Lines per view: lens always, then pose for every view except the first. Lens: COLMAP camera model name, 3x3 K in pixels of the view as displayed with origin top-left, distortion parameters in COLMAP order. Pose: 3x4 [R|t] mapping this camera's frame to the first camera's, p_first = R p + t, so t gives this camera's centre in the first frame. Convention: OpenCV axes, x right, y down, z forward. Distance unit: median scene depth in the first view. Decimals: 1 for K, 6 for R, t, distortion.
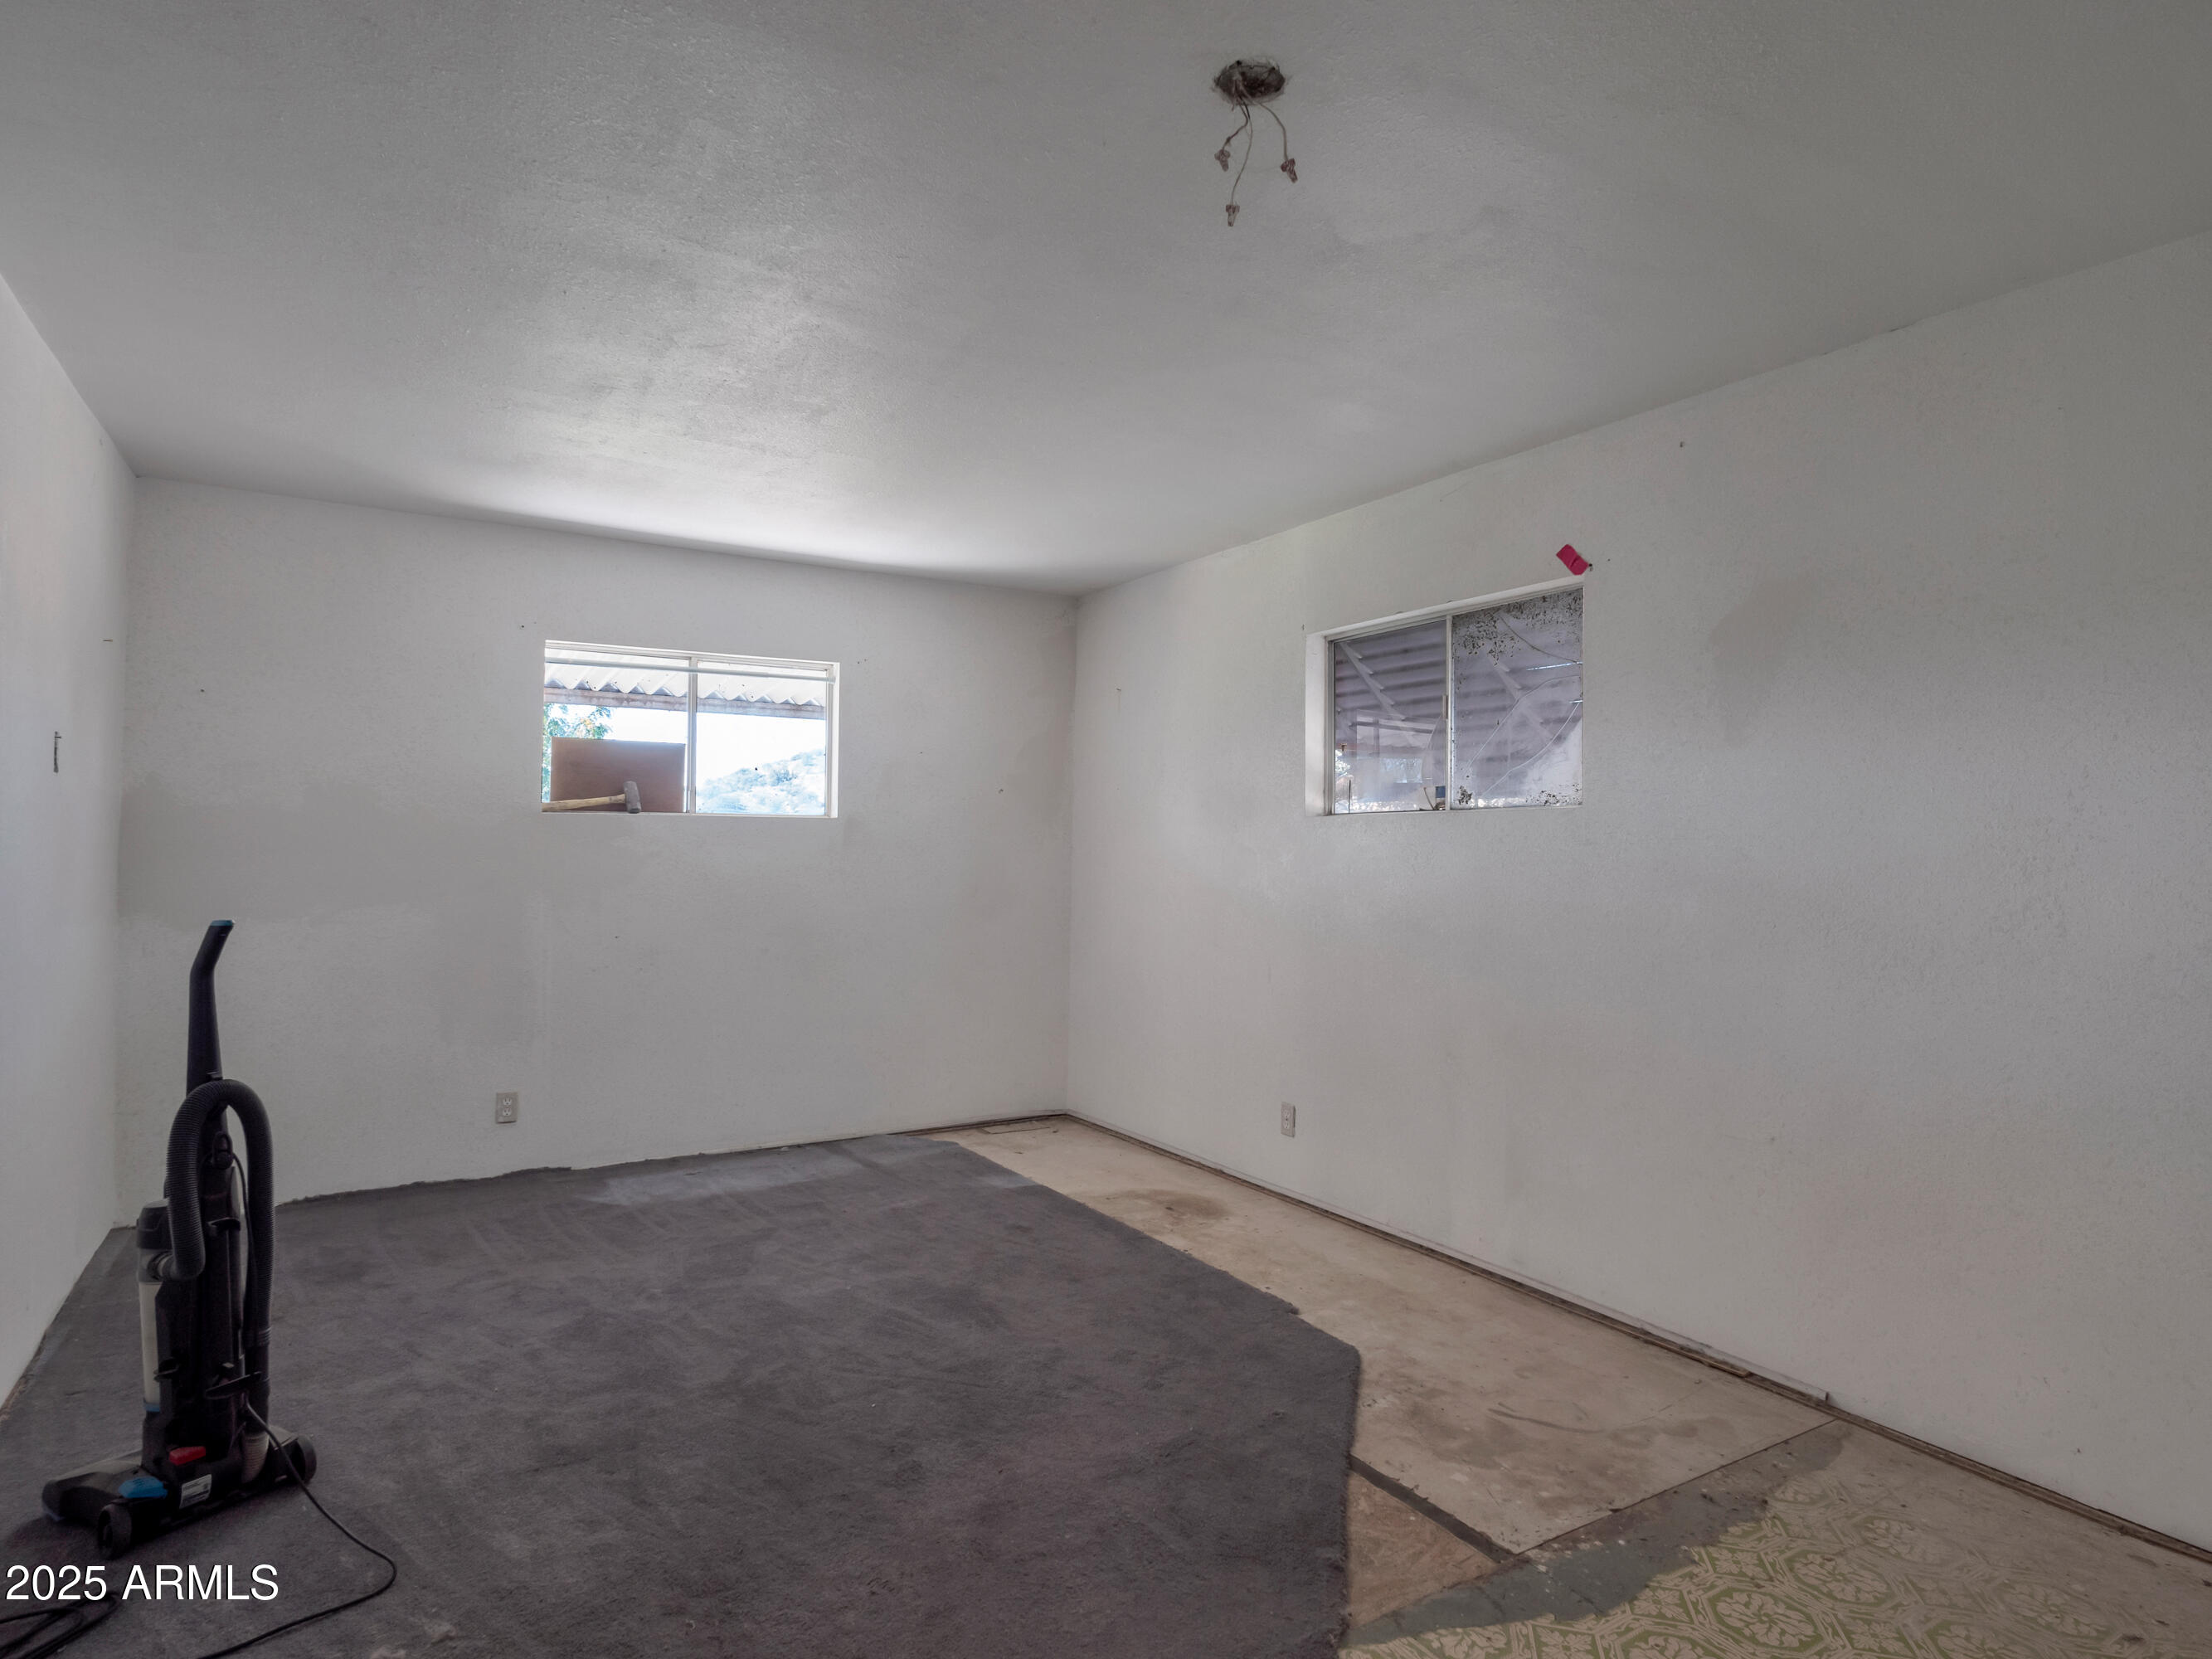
lens RADIAL K [[1227.3, 0, 1111.2], [0, 1227.3, 826.7], [0, 0, 1]] dist [-0.009275, 0.003543]
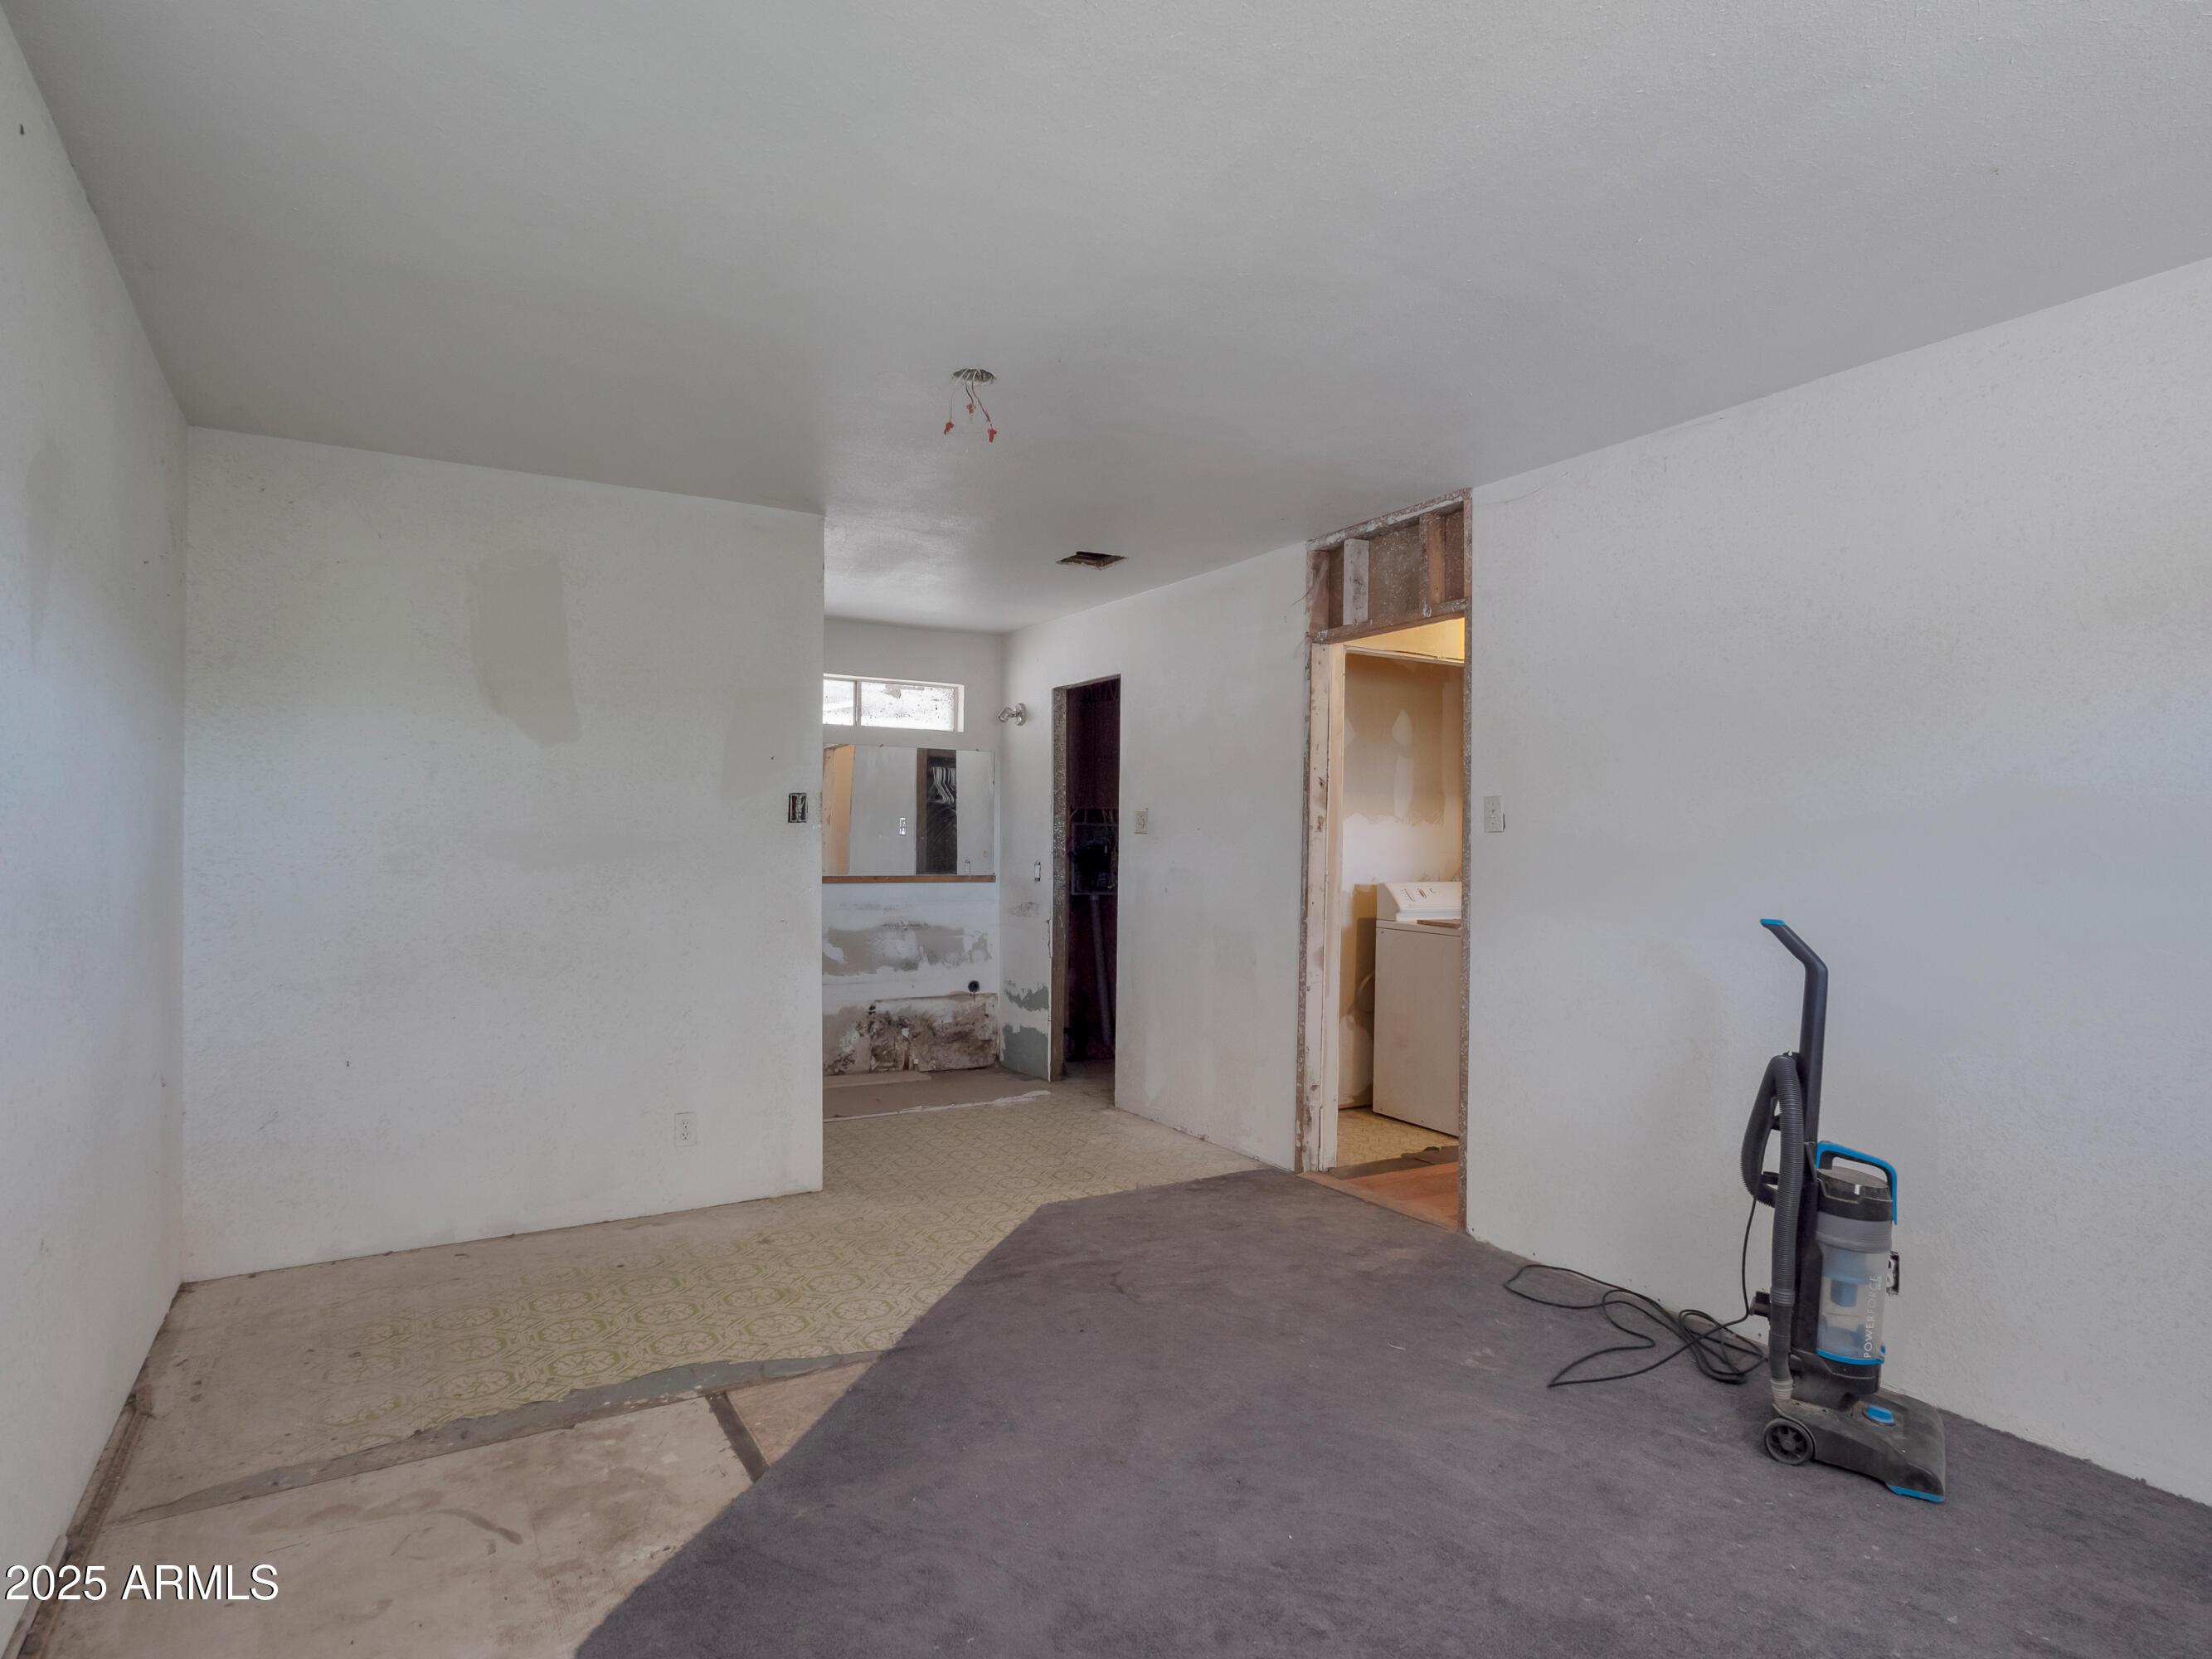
lens RADIAL K [[1227.3, 0, 1111.2], [0, 1227.3, 826.7], [0, 0, 1]] dist [-0.009275, 0.003543]
pose [[-0.999554, -0.020542, 0.021680, -0.058509], [-0.021184, 0.999330, -0.029835, 0.021535], [-0.021053, -0.030281, -0.999320, 1.311536]]
